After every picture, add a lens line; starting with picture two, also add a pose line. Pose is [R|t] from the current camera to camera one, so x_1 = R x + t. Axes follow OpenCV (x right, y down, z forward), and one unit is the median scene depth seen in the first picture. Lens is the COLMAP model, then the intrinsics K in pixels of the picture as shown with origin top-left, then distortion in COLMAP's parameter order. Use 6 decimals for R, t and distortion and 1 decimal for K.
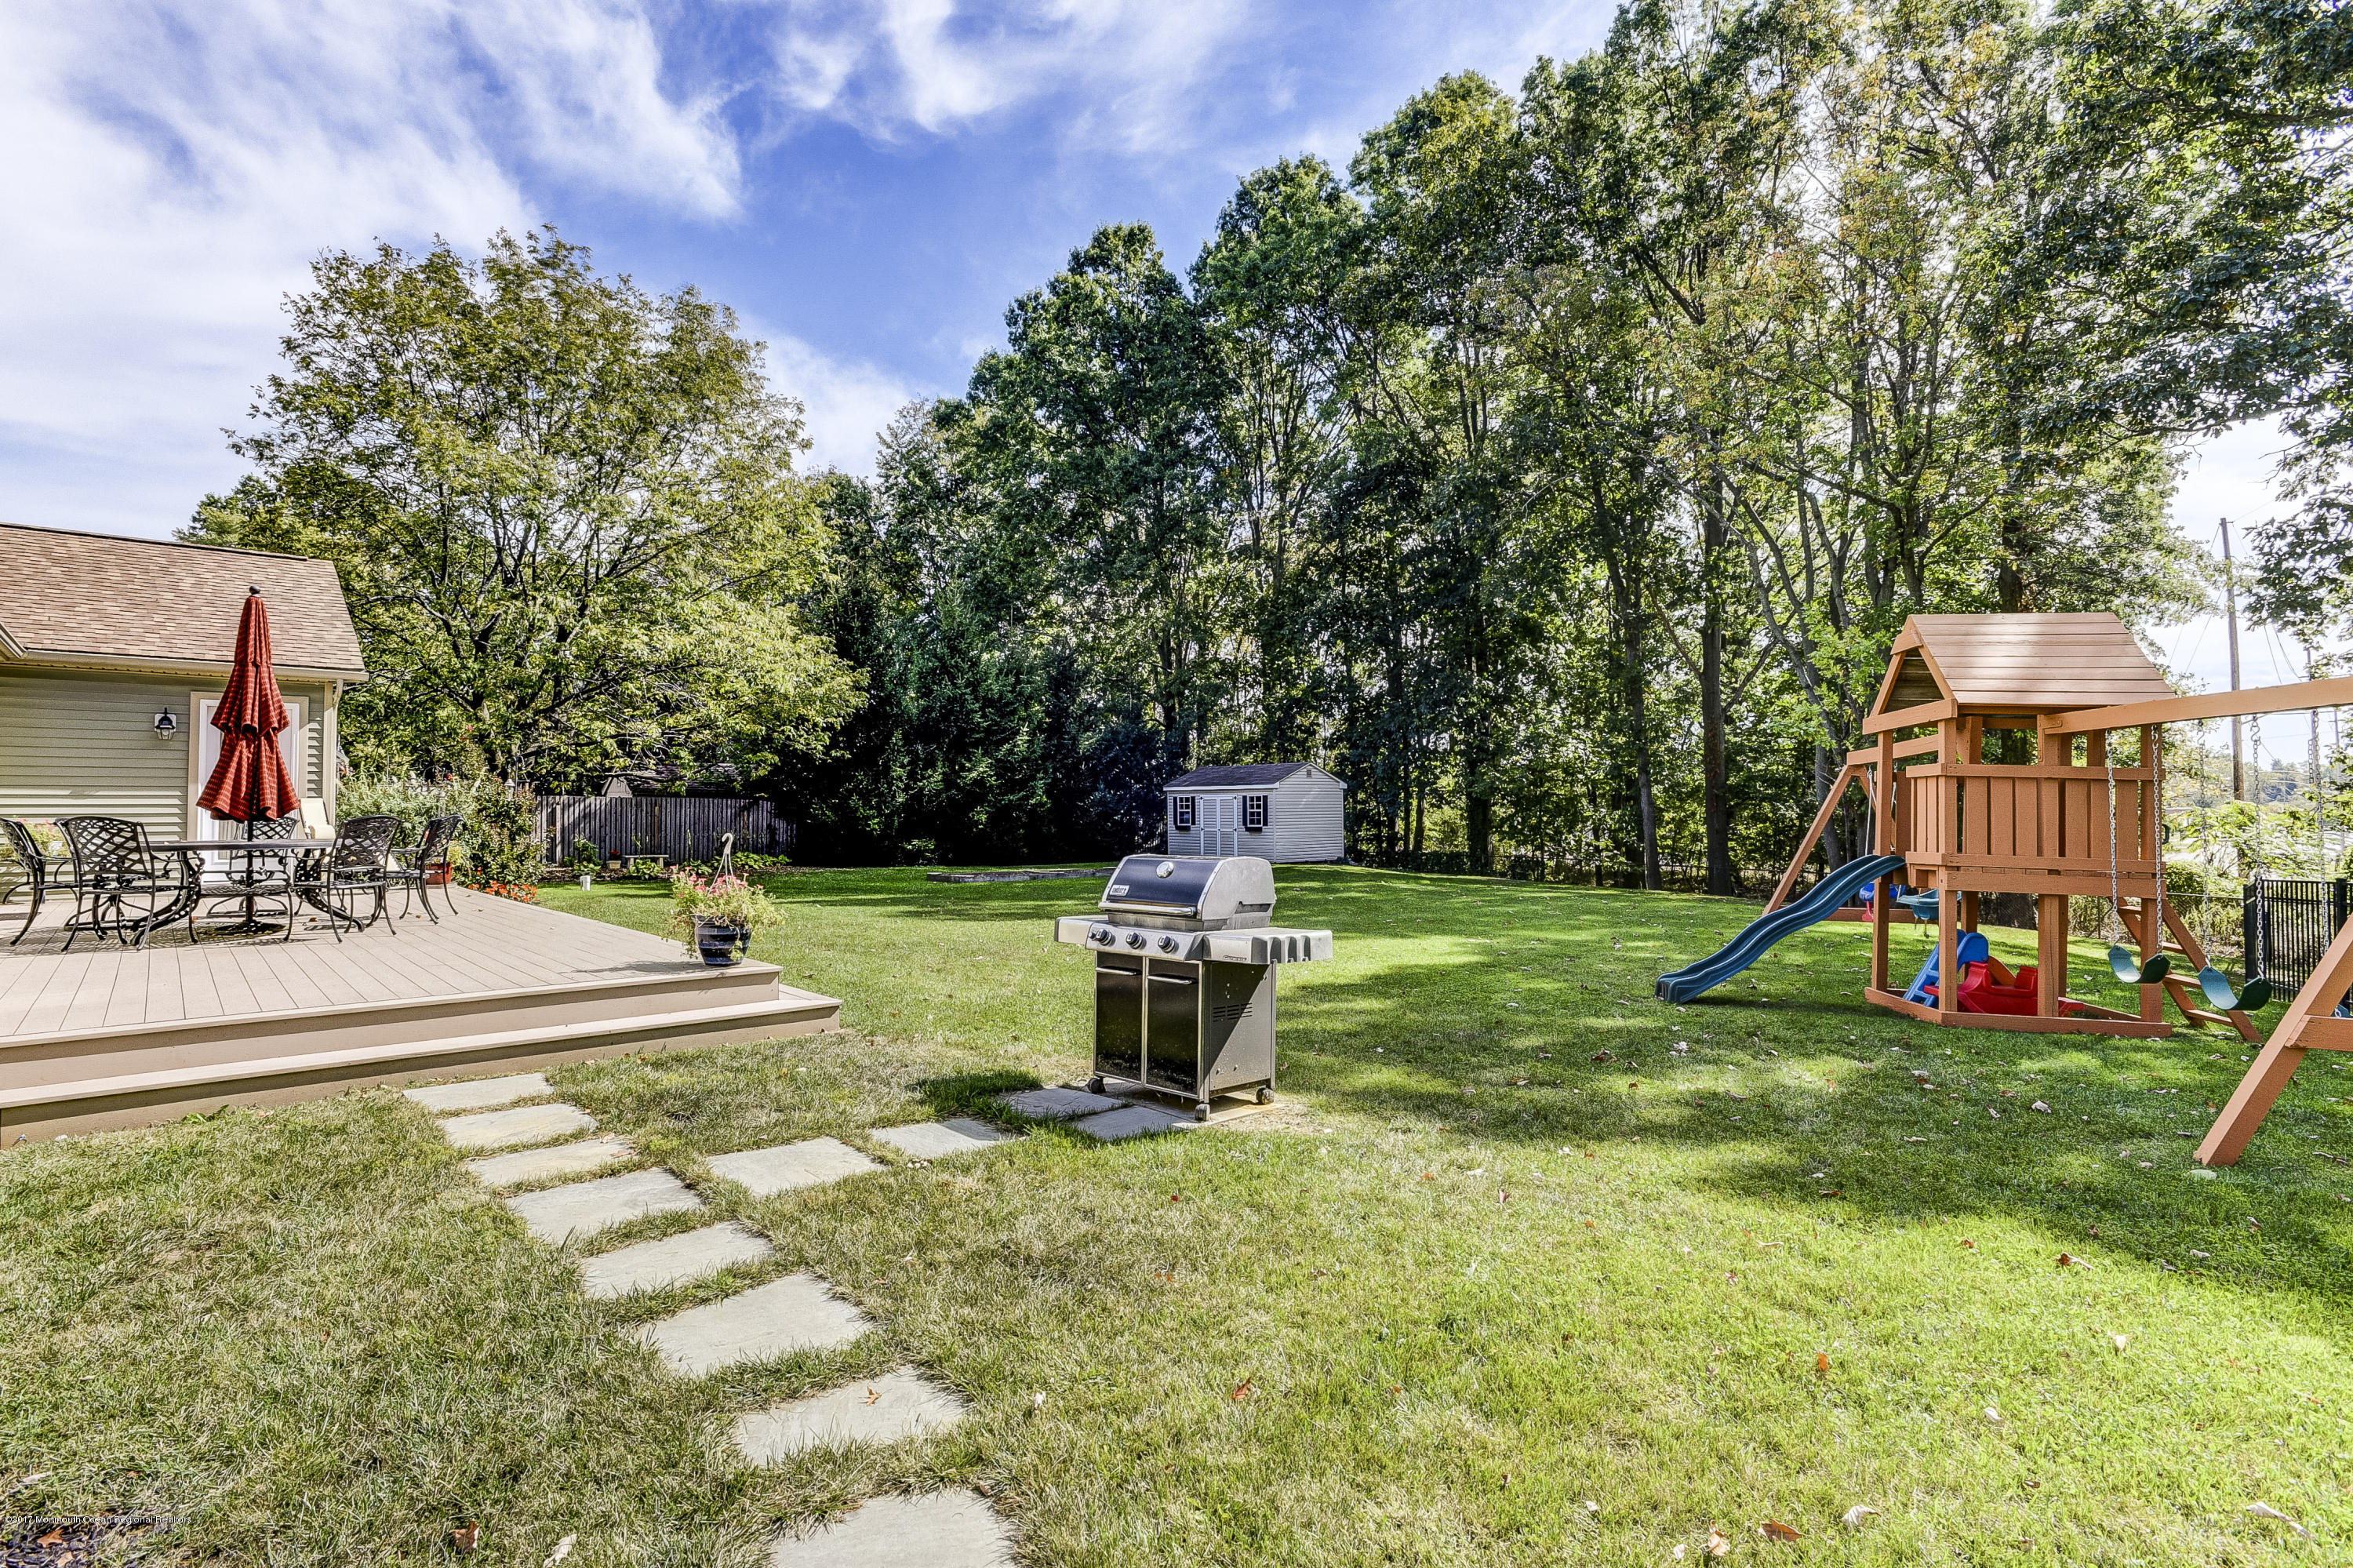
lens RADIAL K [[1142.1, 0, 1176.5], [0, 1142.1, 784.0], [0, 0, 1]] dist [-0.075956, 0.030700]
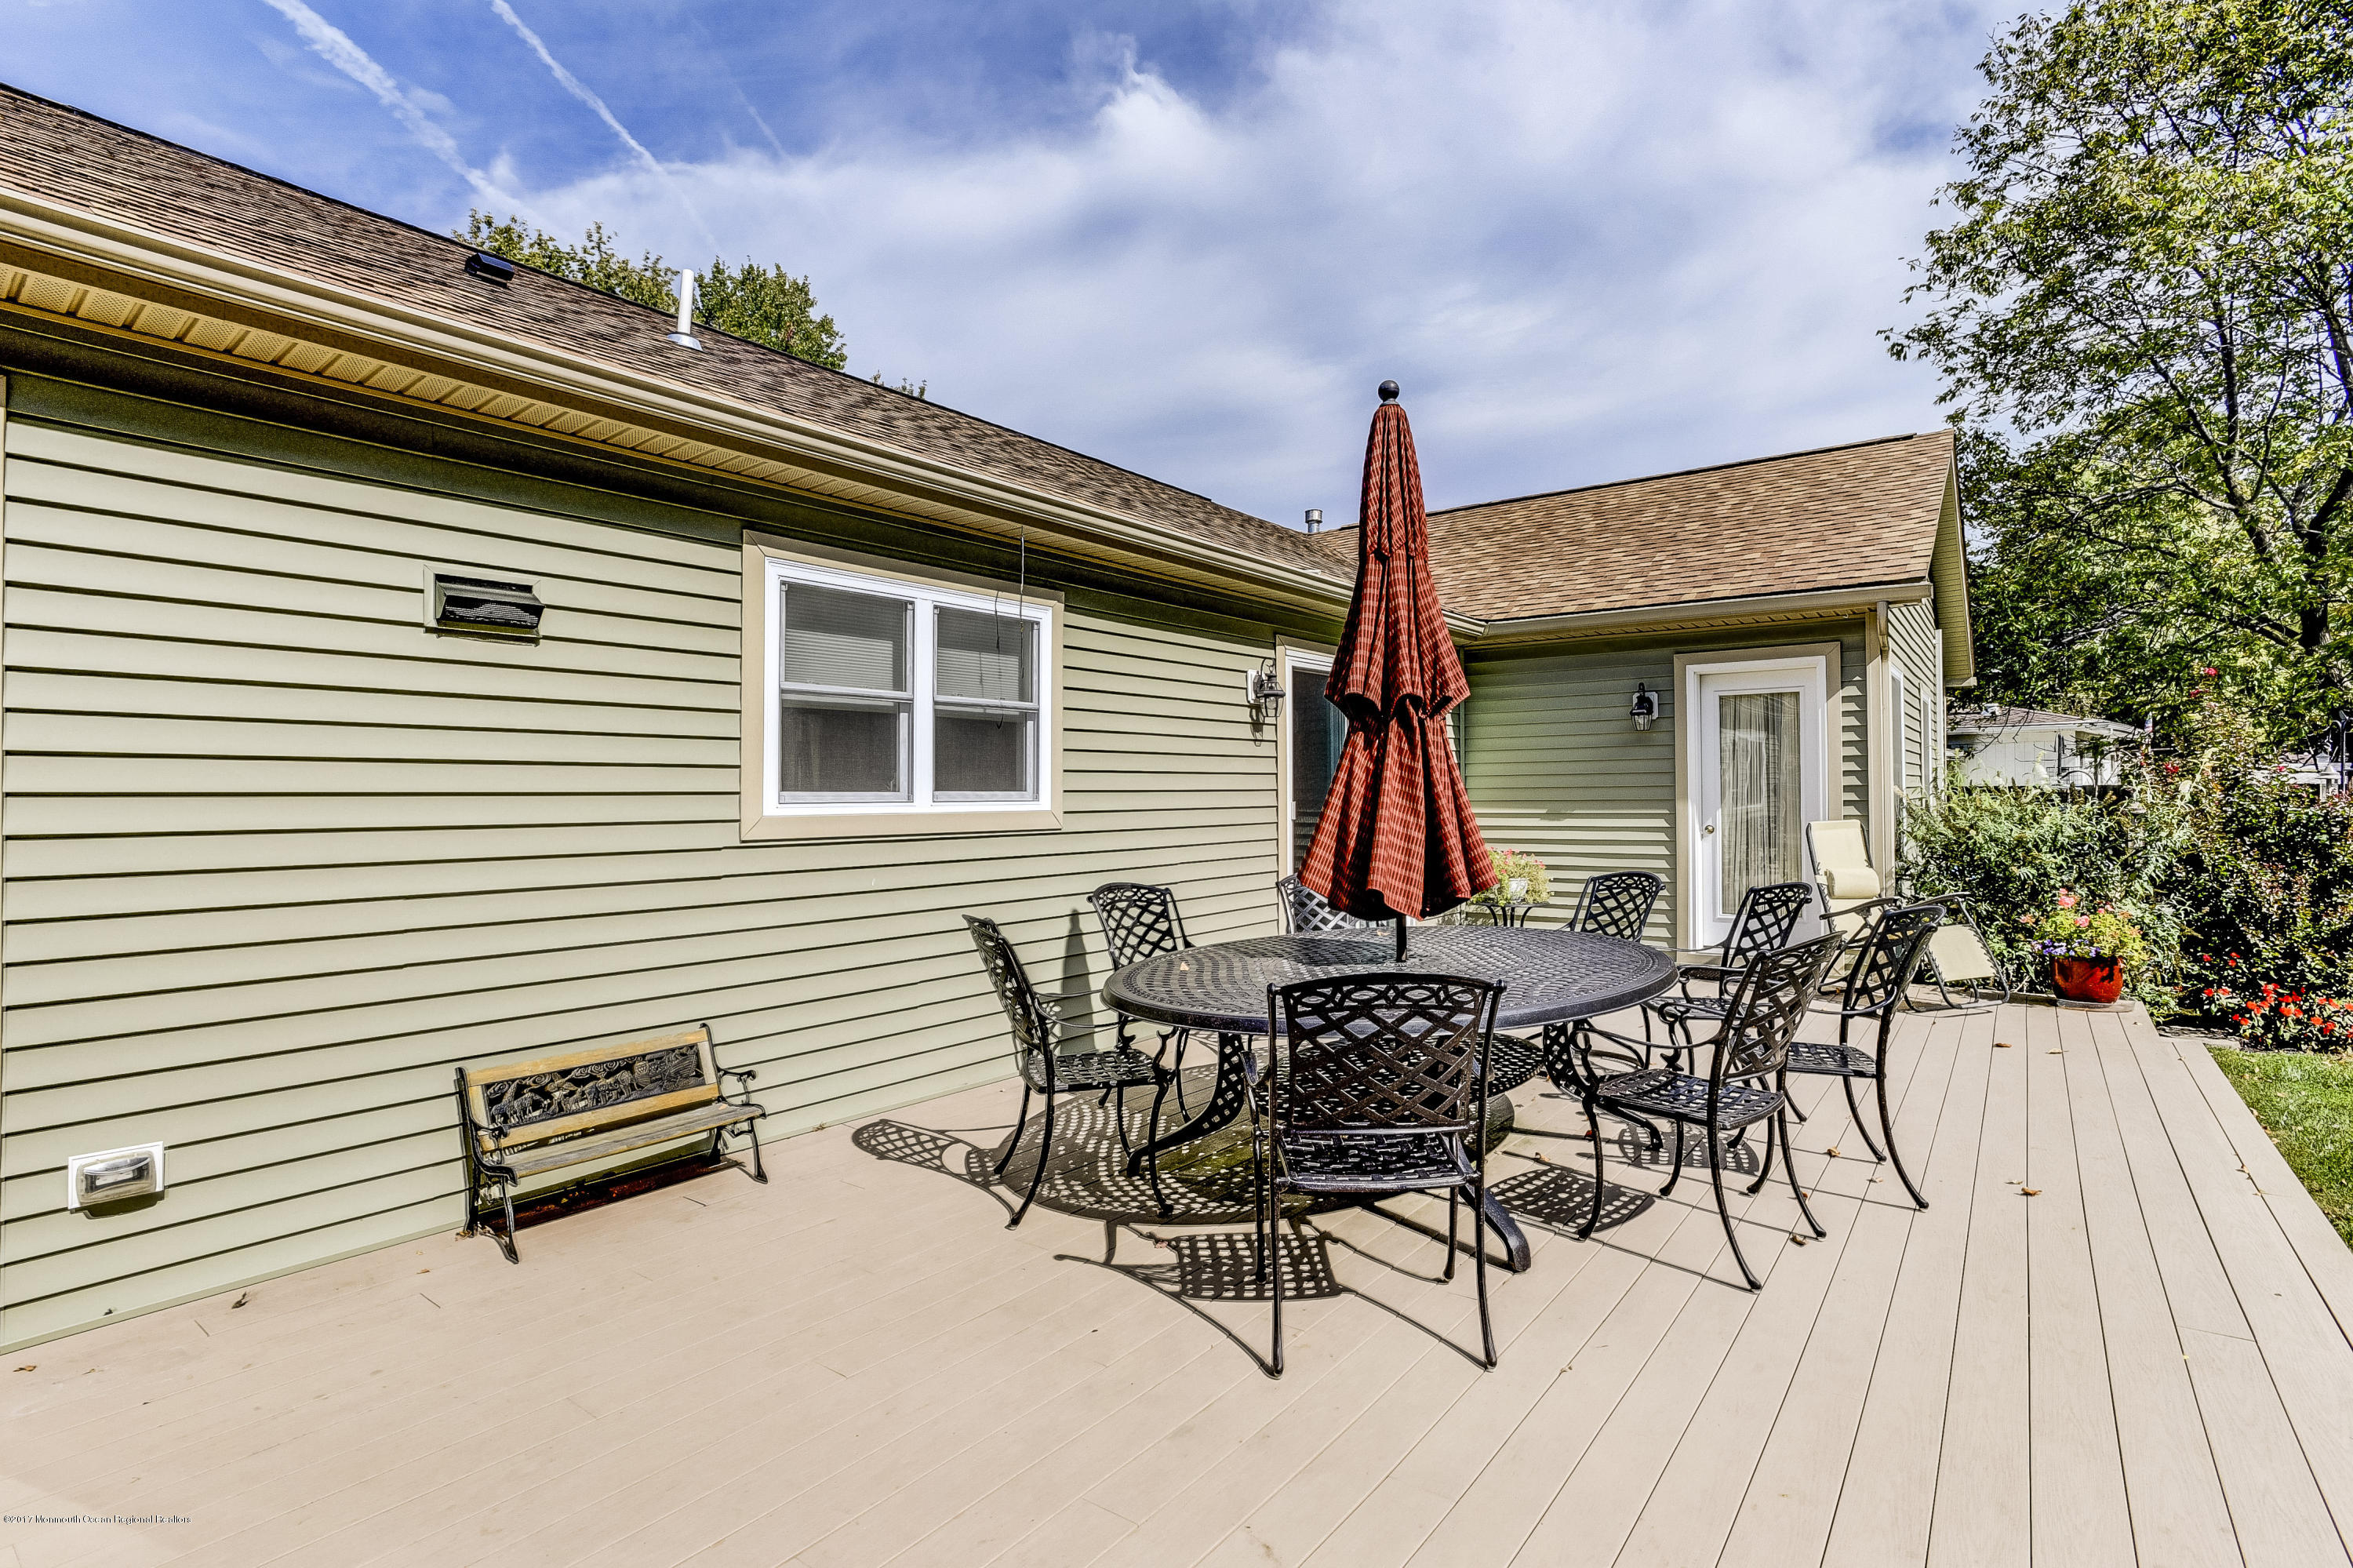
lens RADIAL K [[1142.1, 0, 1176.5], [0, 1142.1, 784.0], [0, 0, 1]] dist [-0.075956, 0.030700]
pose [[0.142127, -0.022328, -0.989597, -0.259285], [0.024396, 0.999521, -0.019048, -0.001462], [0.989548, -0.021435, 0.142603, 0.570348]]
